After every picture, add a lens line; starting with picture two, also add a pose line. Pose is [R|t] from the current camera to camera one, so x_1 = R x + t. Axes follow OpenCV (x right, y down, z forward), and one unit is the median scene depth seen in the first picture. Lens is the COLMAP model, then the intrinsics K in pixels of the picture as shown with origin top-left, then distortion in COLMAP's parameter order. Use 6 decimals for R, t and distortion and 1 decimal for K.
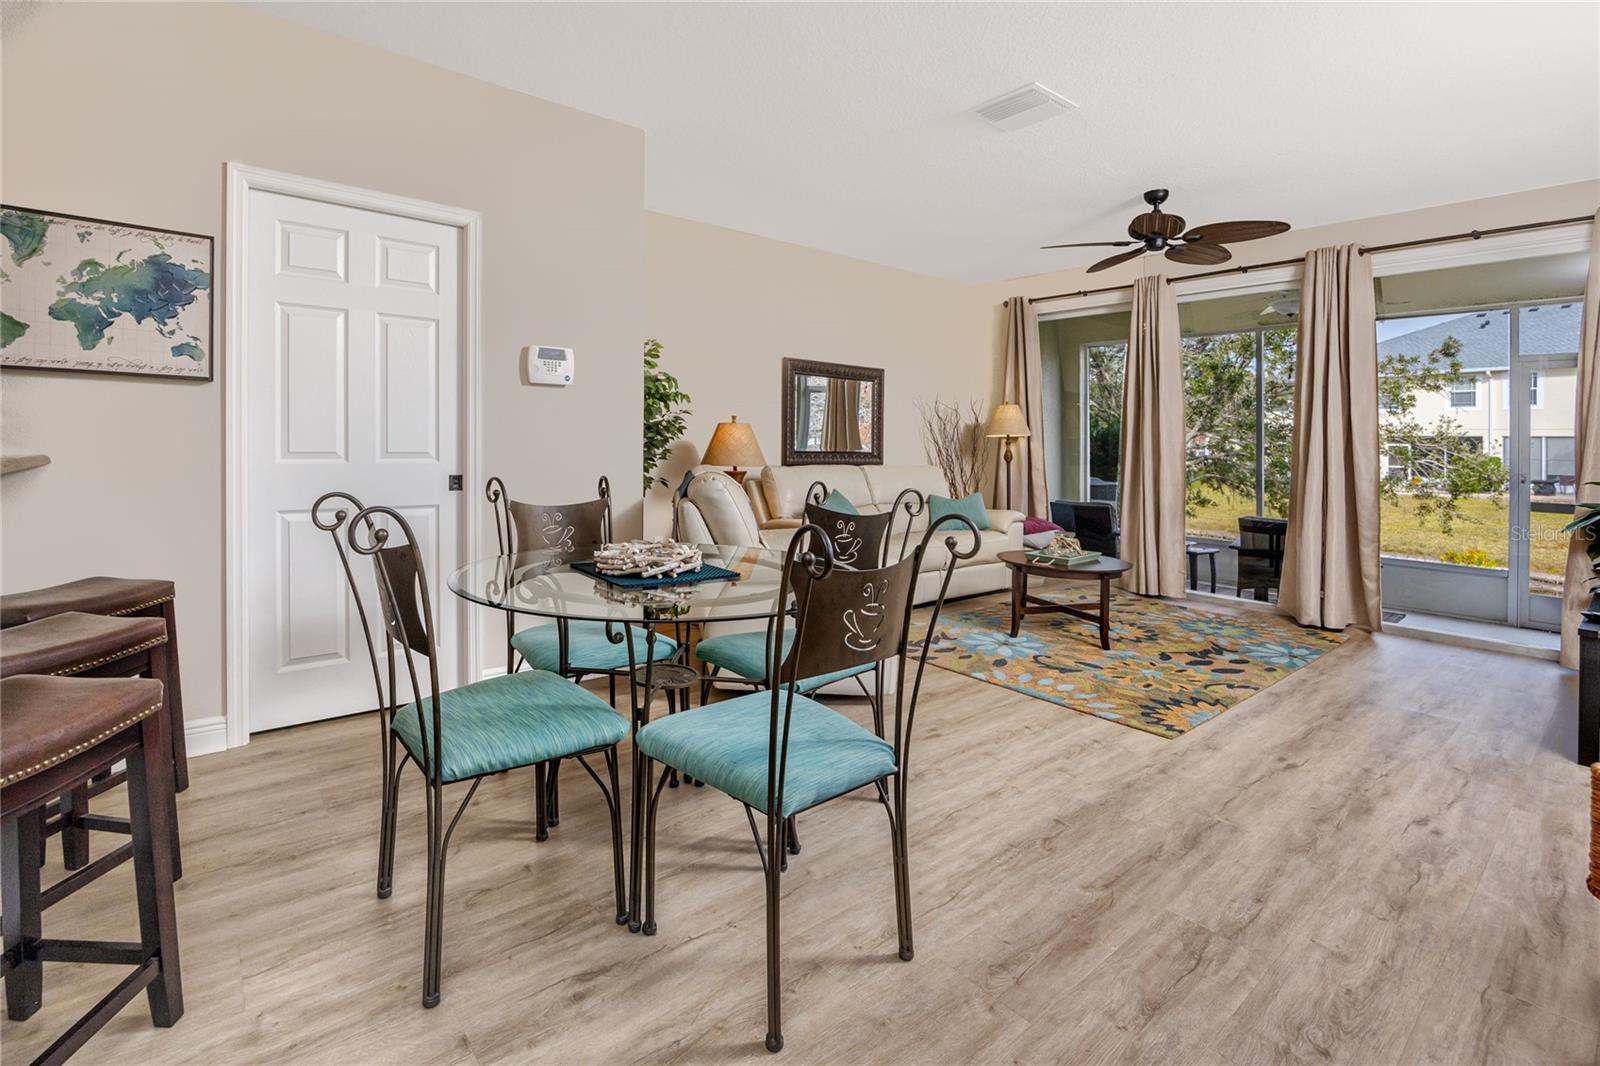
lens RADIAL K [[739.2, 0, 734.8], [0, 739.2, 422.2], [0, 0, 1]] dist [-0.017084, 0.002510]
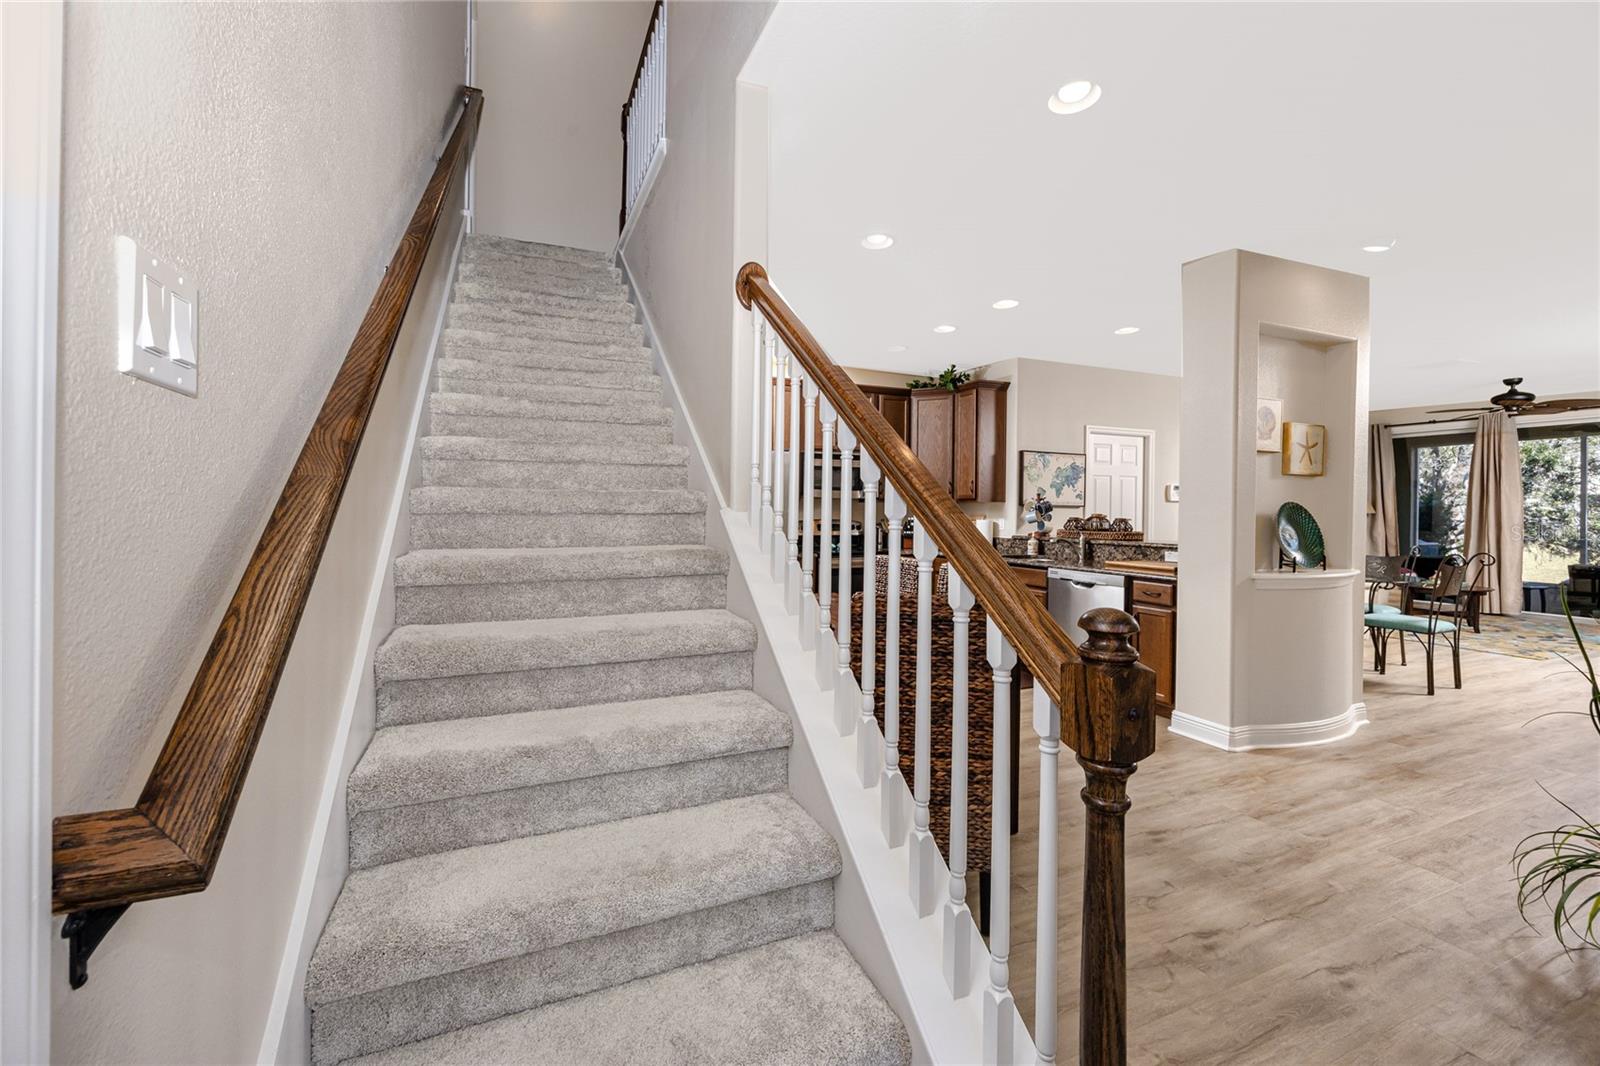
lens RADIAL K [[640.7, 0, 727.0], [0, 640.7, 501.8], [0, 0, 1]] dist [0.004126, -0.000299]
pose [[0.959053, -0.015386, -0.282810, -1.340460], [0.022531, 0.999503, 0.022029, -0.159485], [0.282330, -0.027499, 0.958923, -1.707240]]
